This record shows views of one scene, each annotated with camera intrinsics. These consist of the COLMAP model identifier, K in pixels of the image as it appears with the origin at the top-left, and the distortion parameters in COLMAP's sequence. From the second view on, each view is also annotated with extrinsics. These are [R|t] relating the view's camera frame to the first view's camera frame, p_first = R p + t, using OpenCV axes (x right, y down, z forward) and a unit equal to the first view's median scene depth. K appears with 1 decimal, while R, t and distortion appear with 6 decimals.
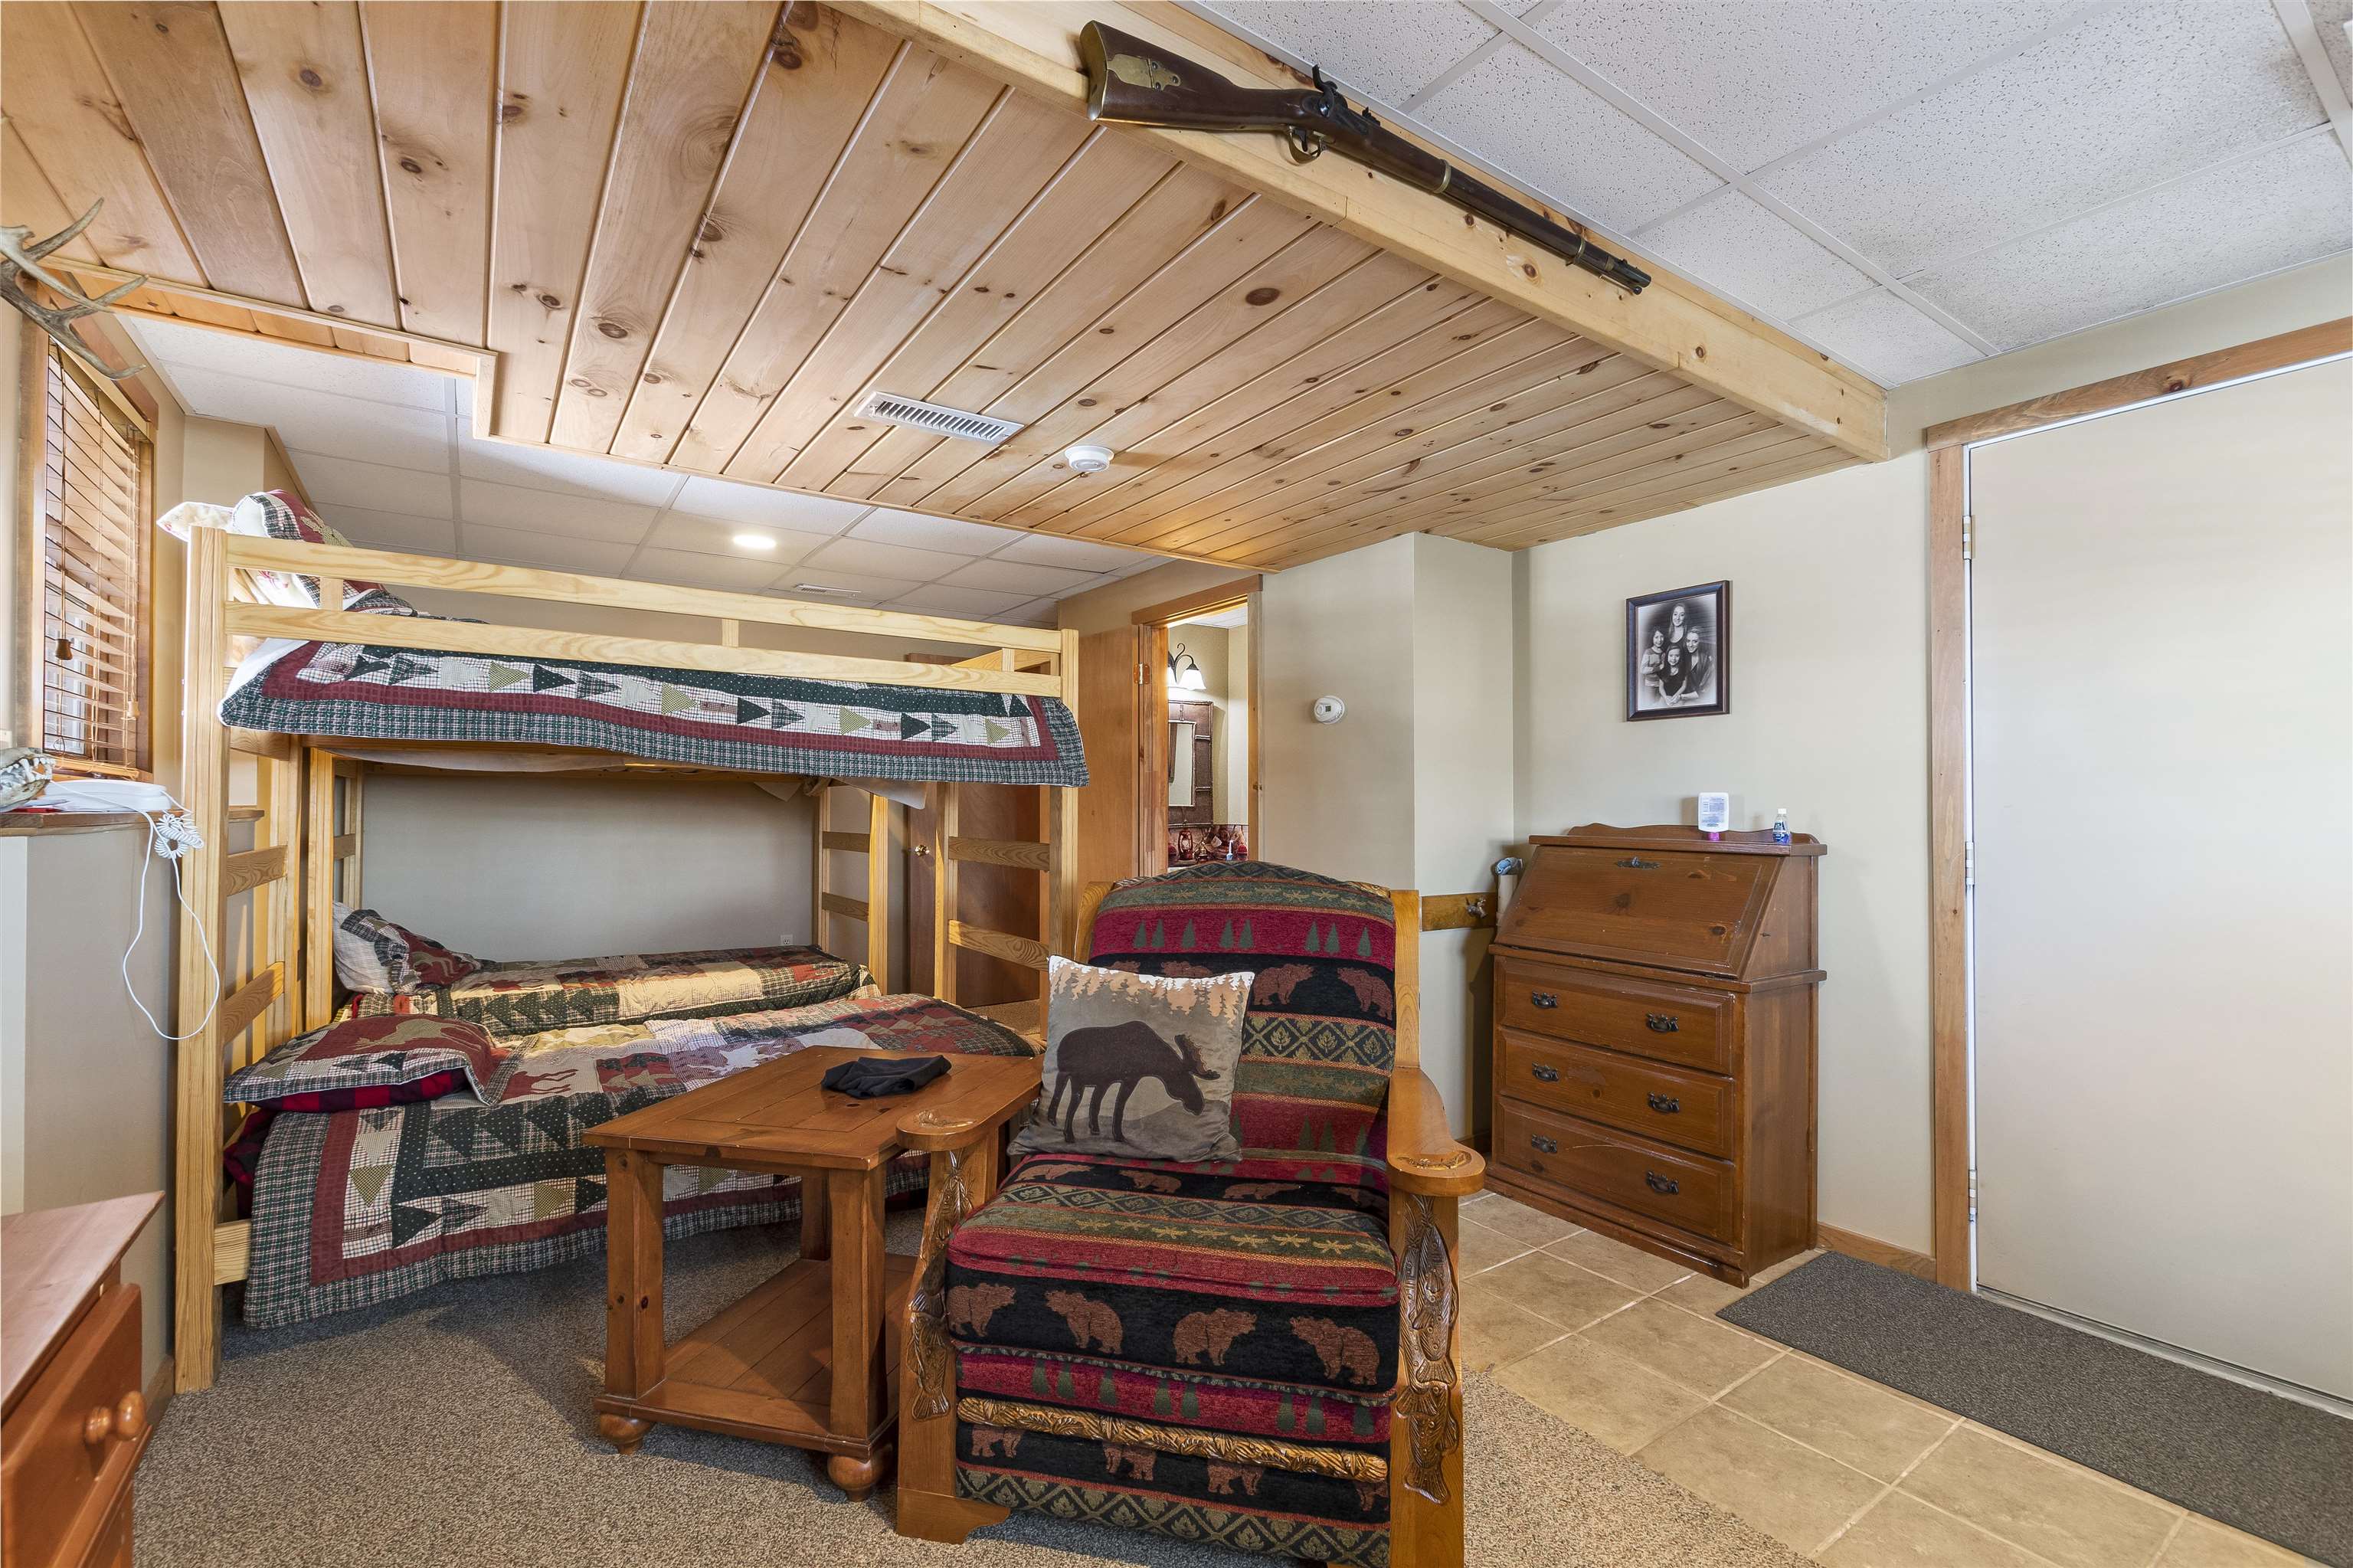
lens RADIAL K [[1048.9, 0, 1220.8], [0, 1048.9, 795.4], [0, 0, 1]] dist [0.000196, 0.000028]
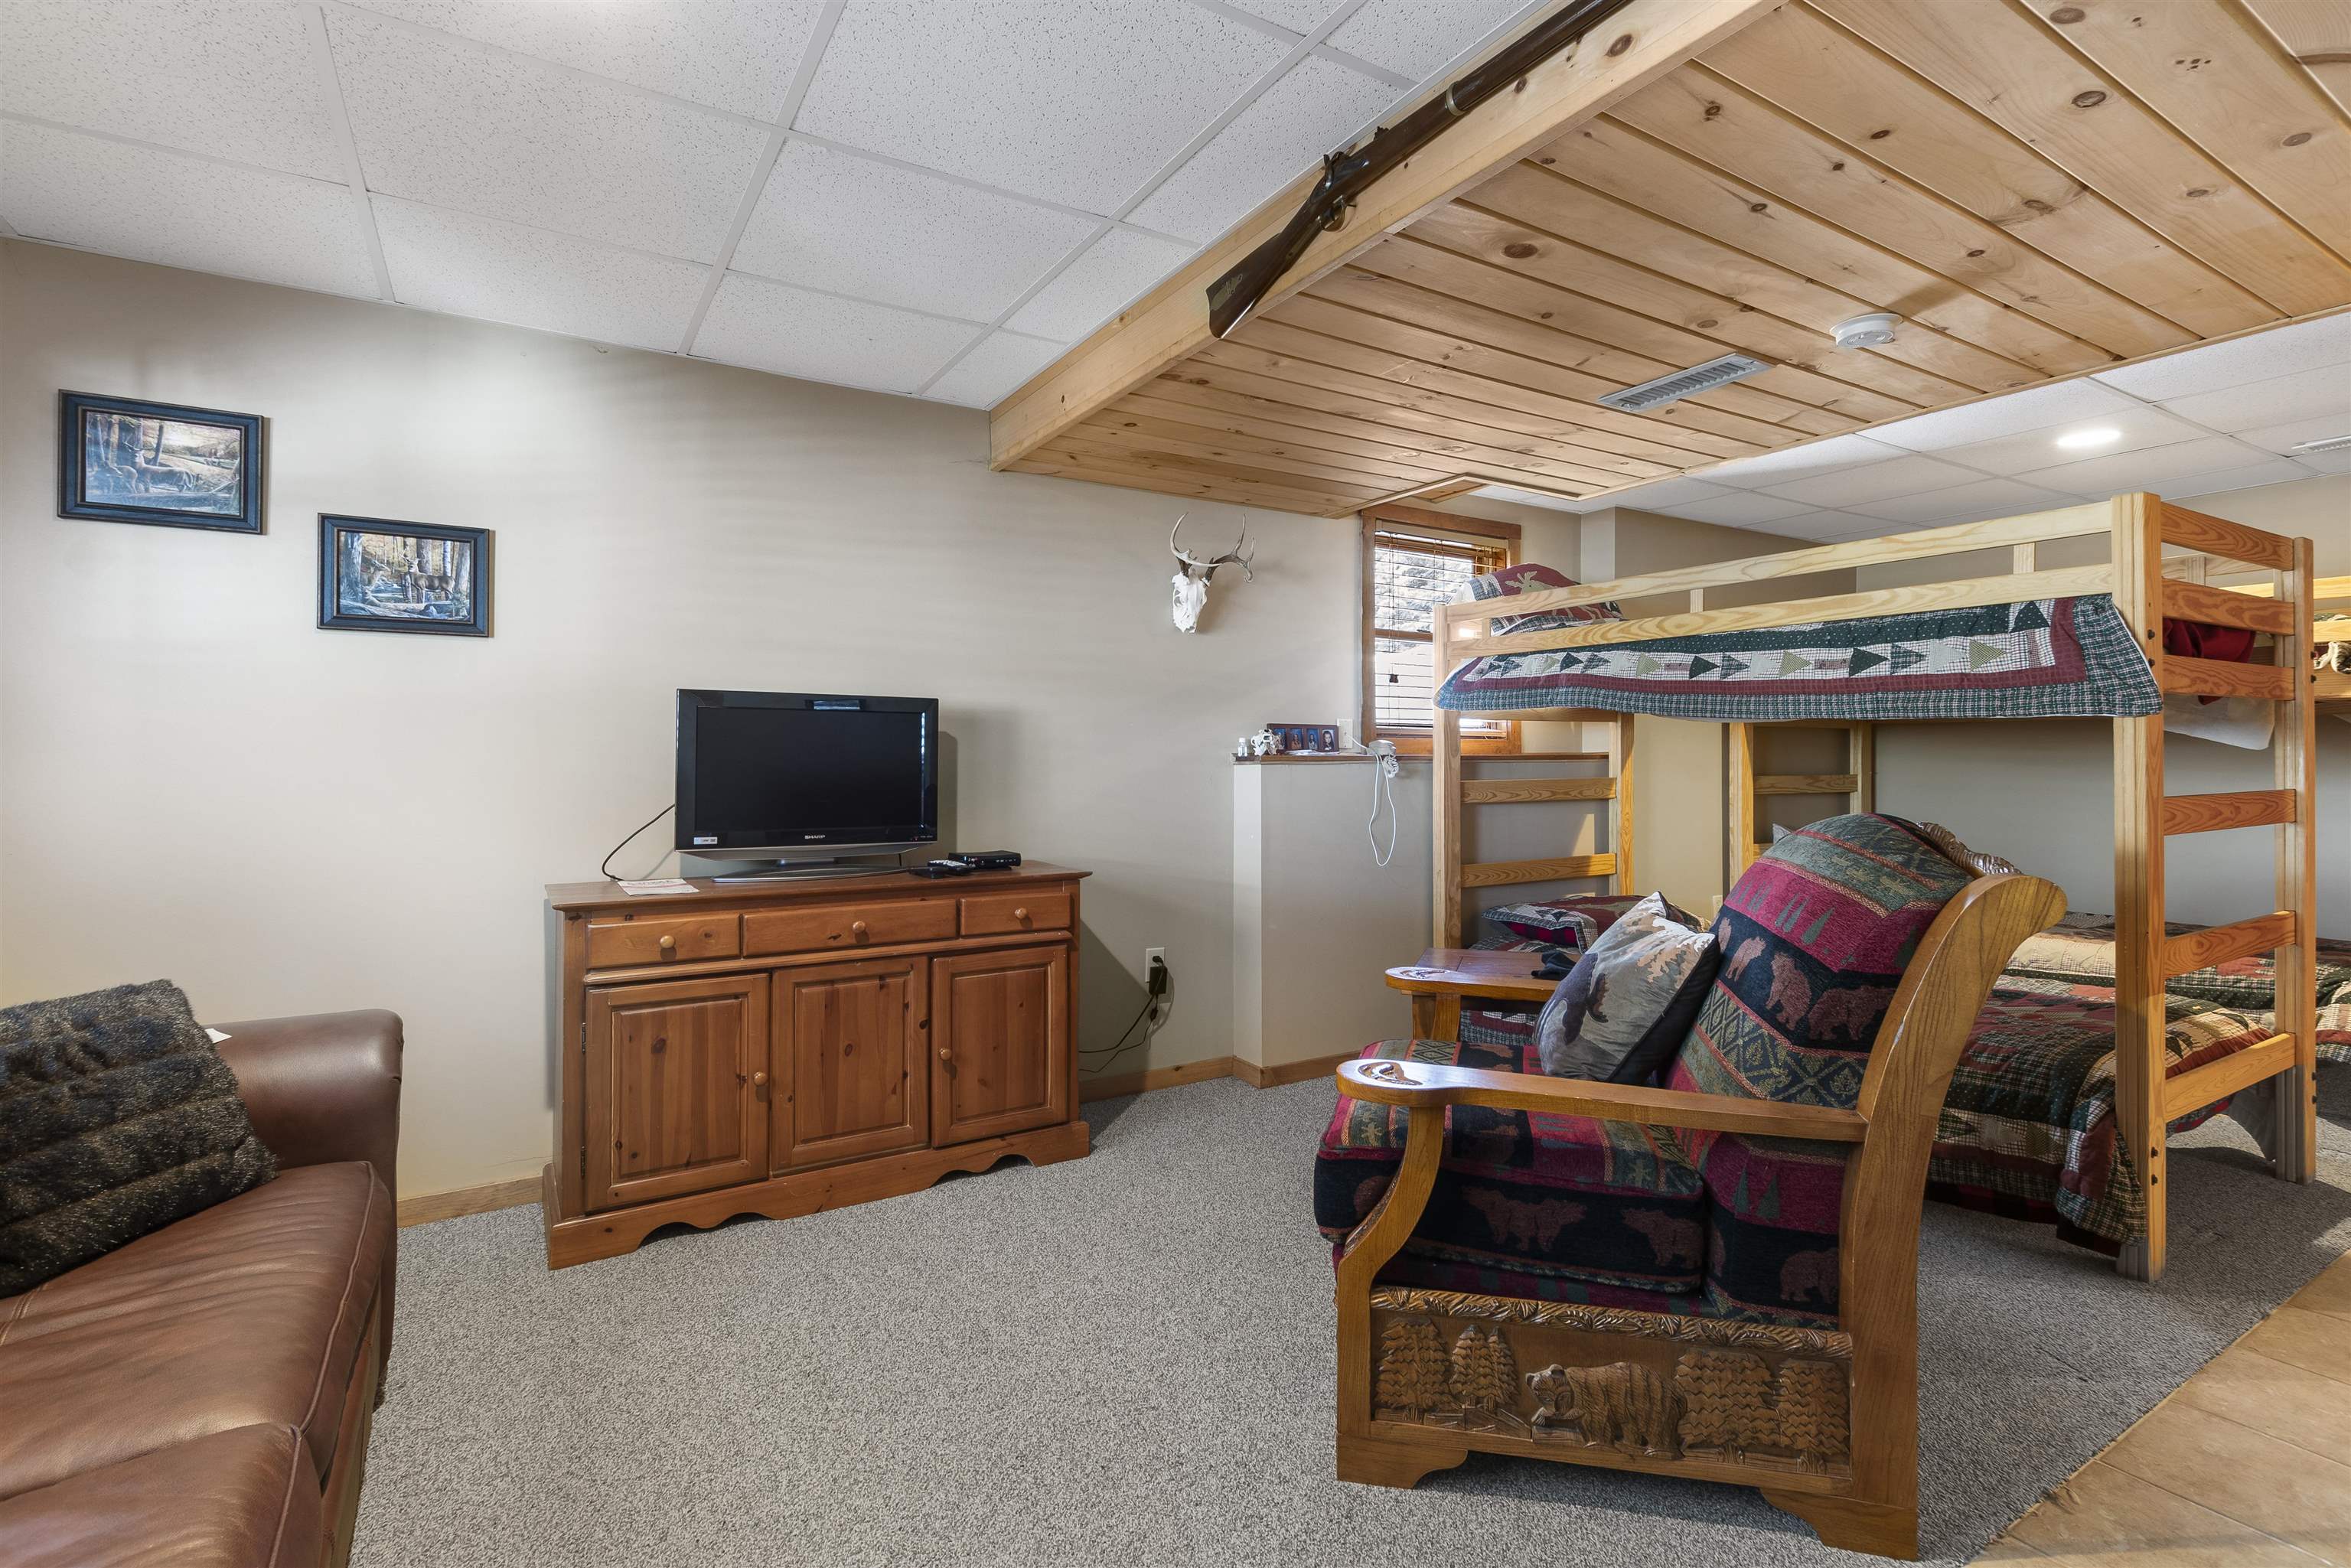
lens RADIAL K [[1088.8, 0, 1175.9], [0, 1088.8, 754.5], [0, 0, 1]] dist [-0.000191, -0.000052]
pose [[-0.073941, -0.006928, -0.997239, 0.721489], [0.014044, 0.999869, -0.007988, 0.016351], [0.997164, -0.014596, -0.073834, 0.467375]]
